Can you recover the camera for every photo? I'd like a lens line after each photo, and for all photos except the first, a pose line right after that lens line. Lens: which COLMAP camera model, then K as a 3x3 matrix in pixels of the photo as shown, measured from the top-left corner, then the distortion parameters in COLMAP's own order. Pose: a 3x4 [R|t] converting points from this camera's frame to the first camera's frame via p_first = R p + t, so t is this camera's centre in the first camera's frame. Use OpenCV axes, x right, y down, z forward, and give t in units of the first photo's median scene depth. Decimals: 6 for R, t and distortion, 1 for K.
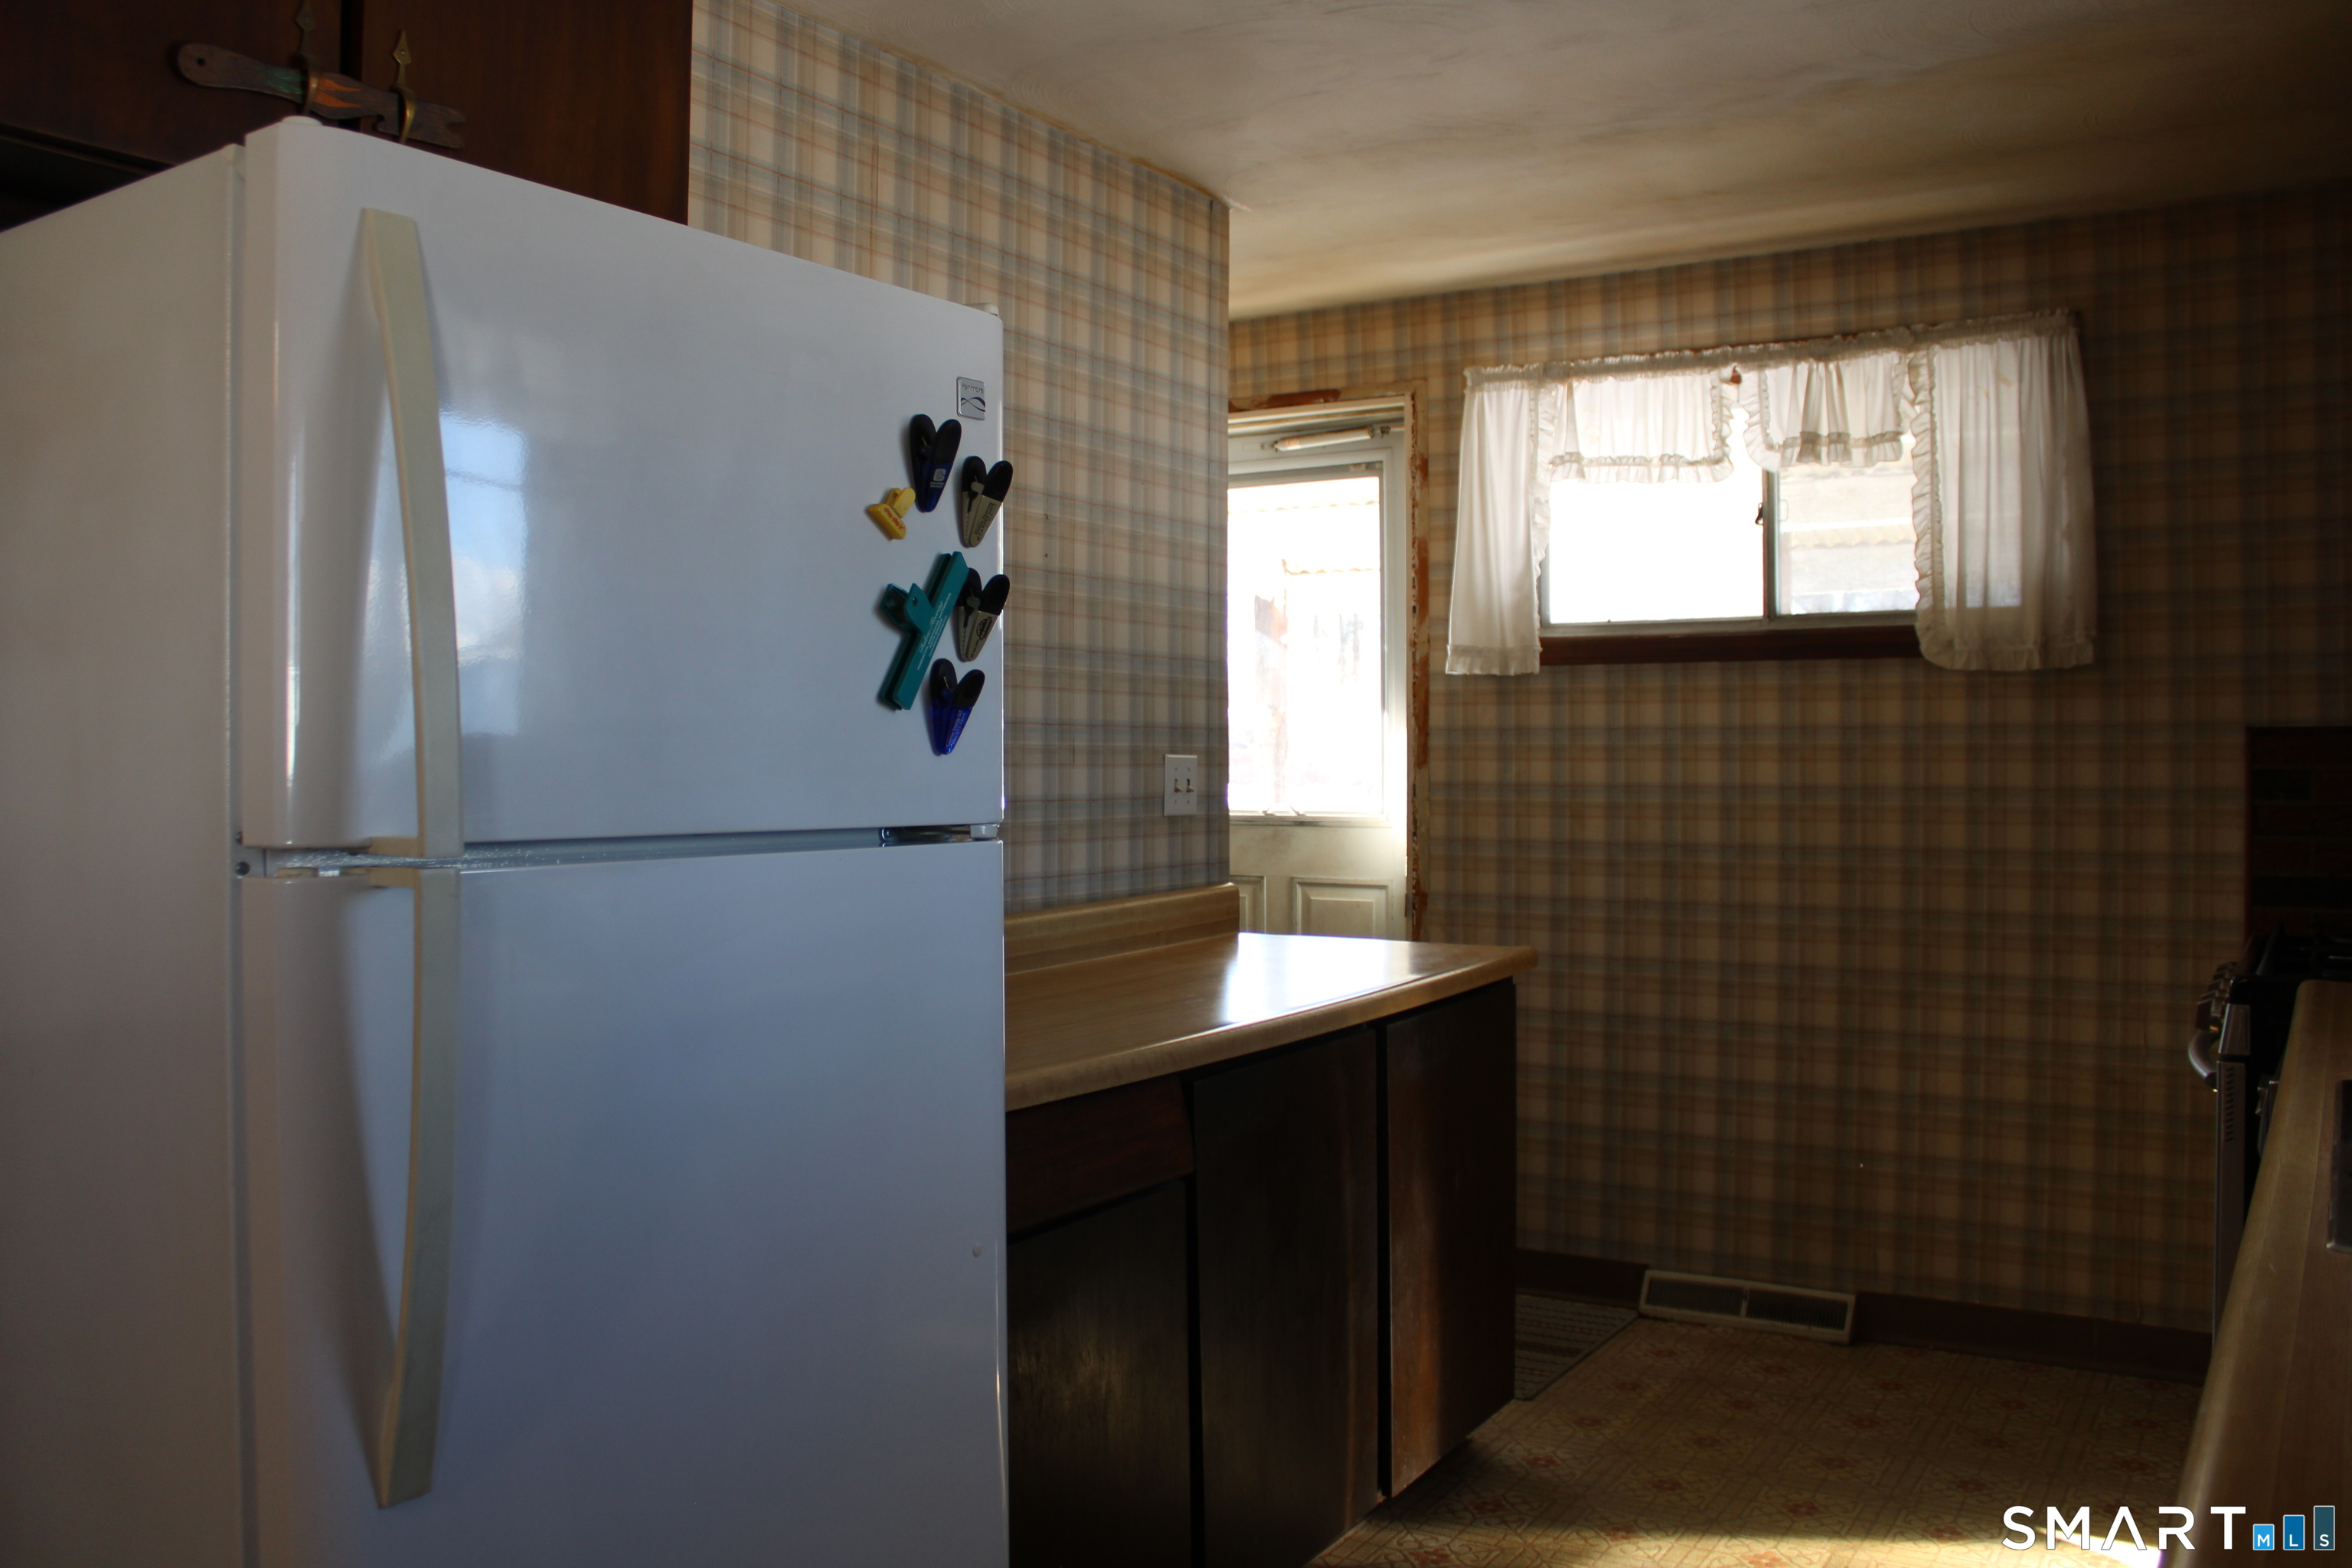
lens RADIAL K [[2028.9, 0, 1176.4], [0, 2028.9, 781.4], [0, 0, 1]] dist [-0.018754, -0.007817]
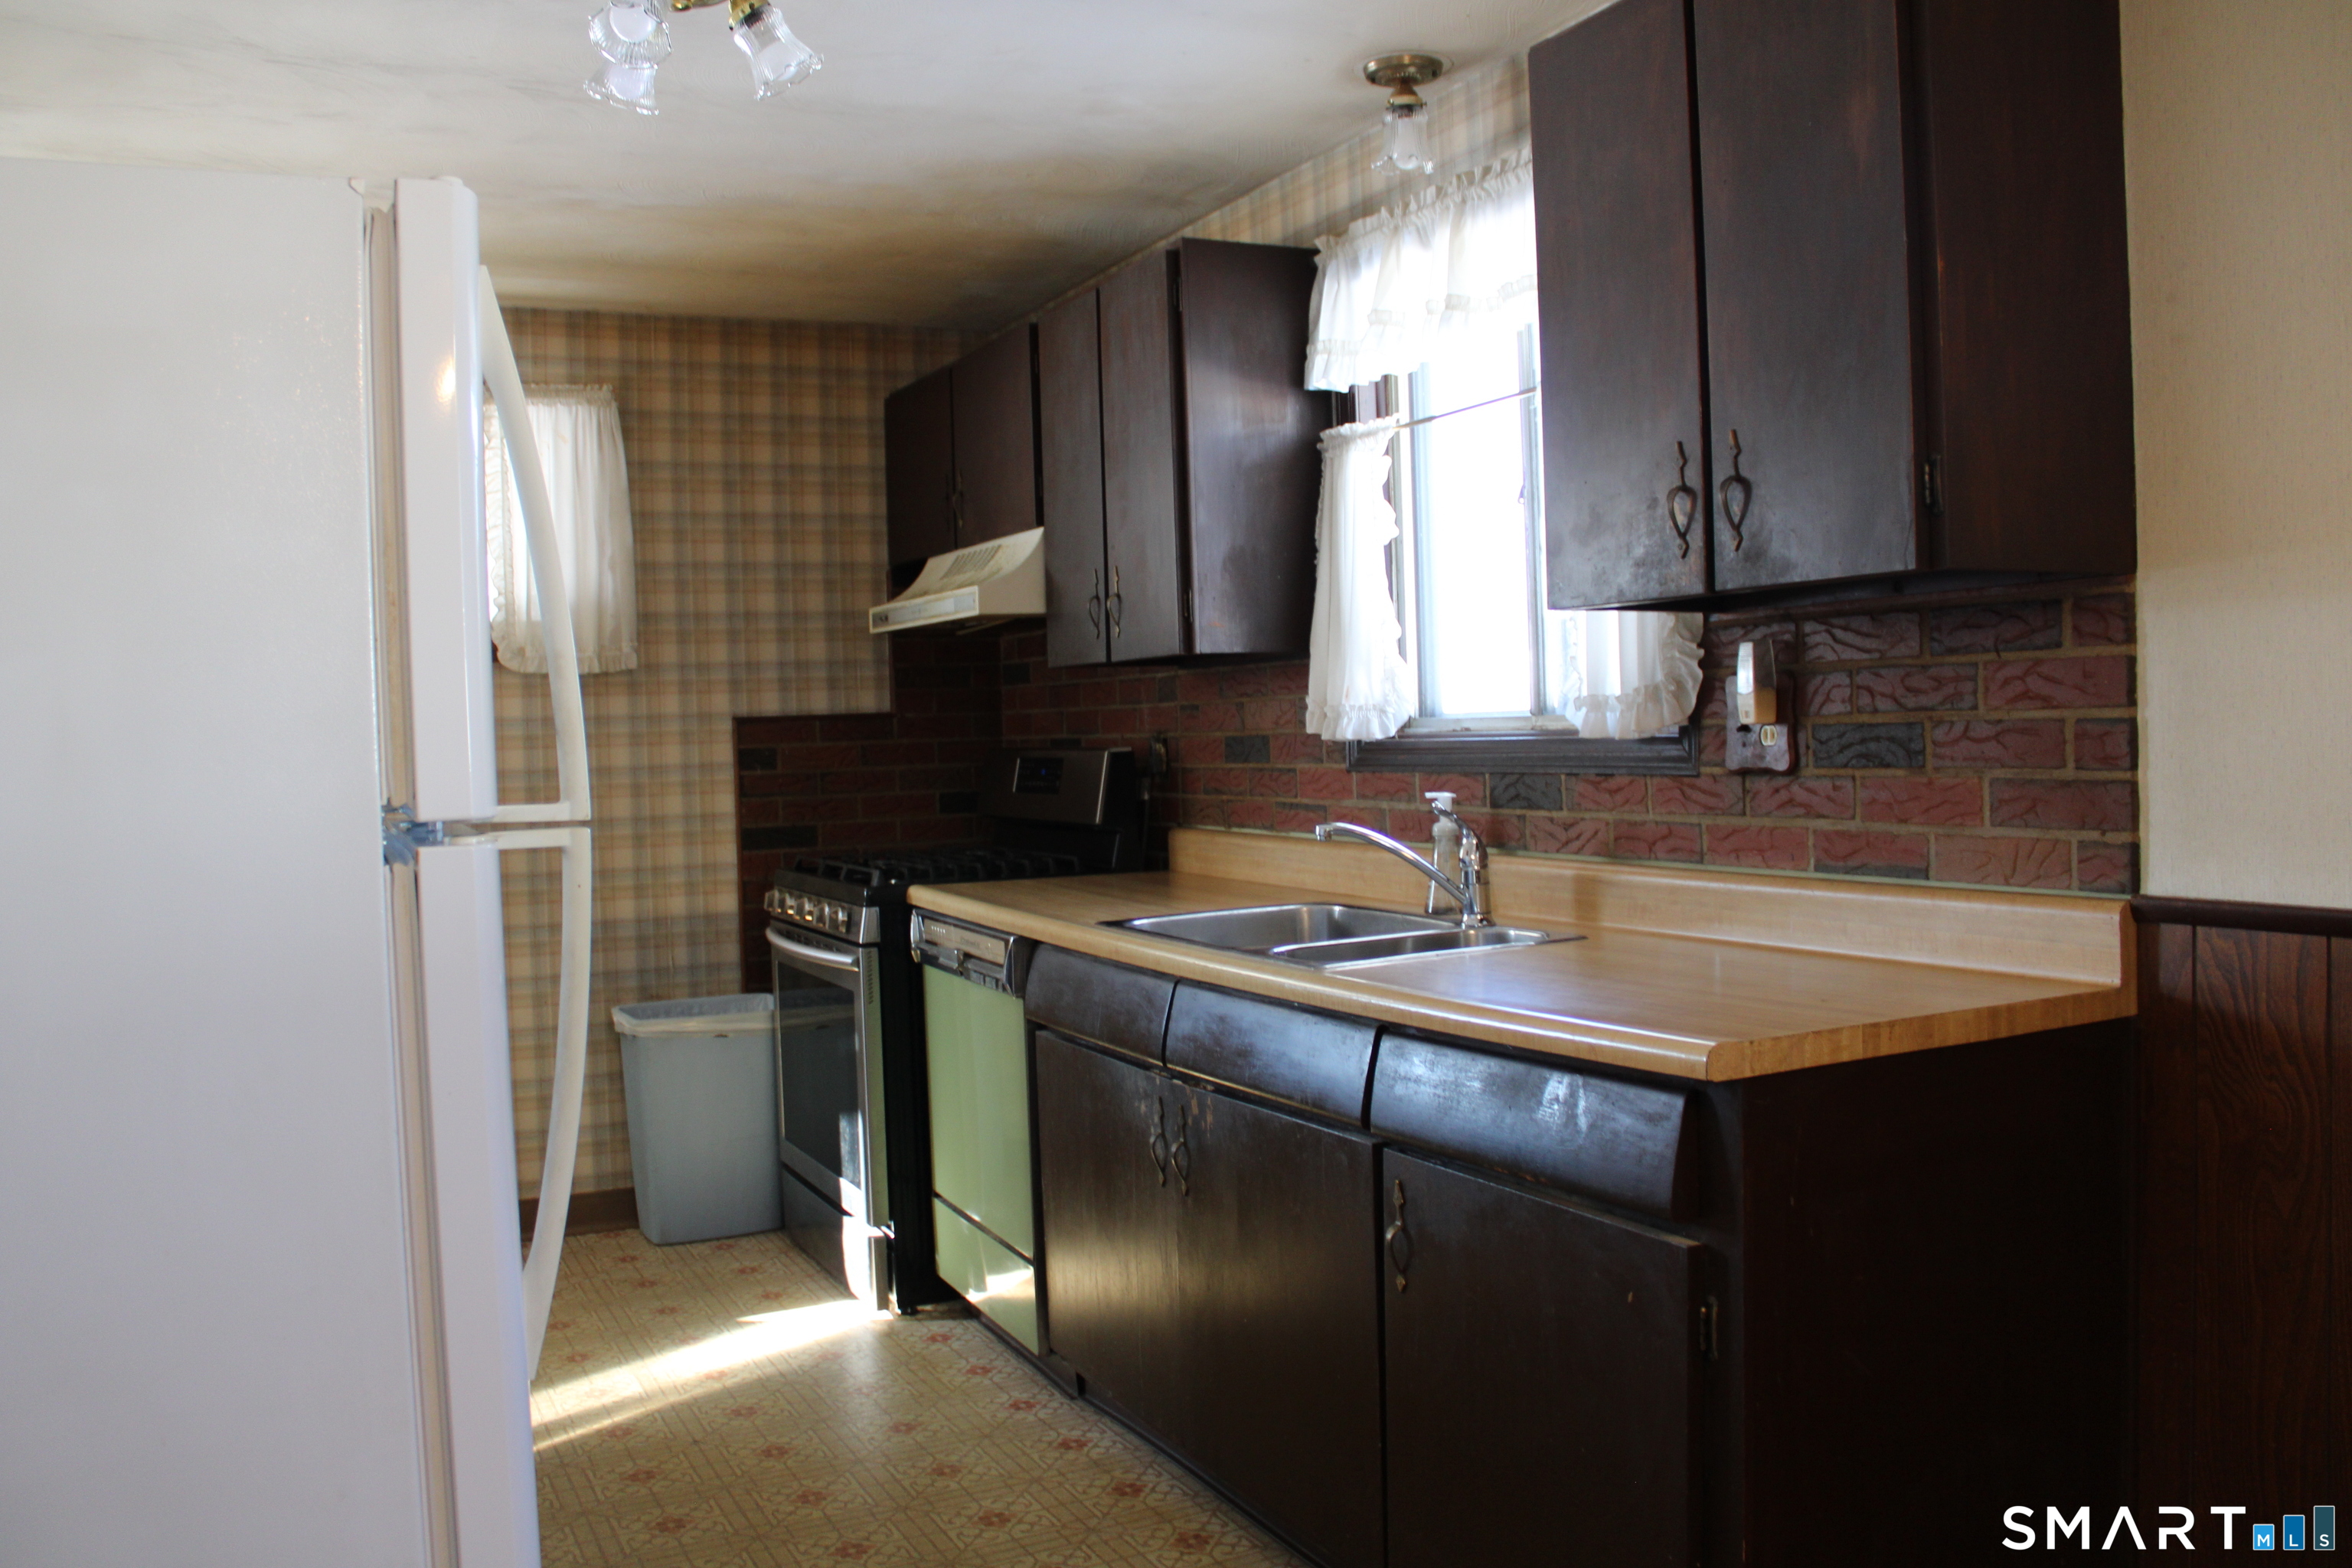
lens RADIAL K [[2028.9, 0, 1175.2], [0, 2028.9, 779.8], [0, 0, 1]] dist [-0.018754, -0.007817]
pose [[0.570906, -0.036423, 0.820207, -0.399930], [0.038453, 0.999105, 0.017602, 0.002153], [-0.820115, 0.021491, 0.571795, -0.004350]]
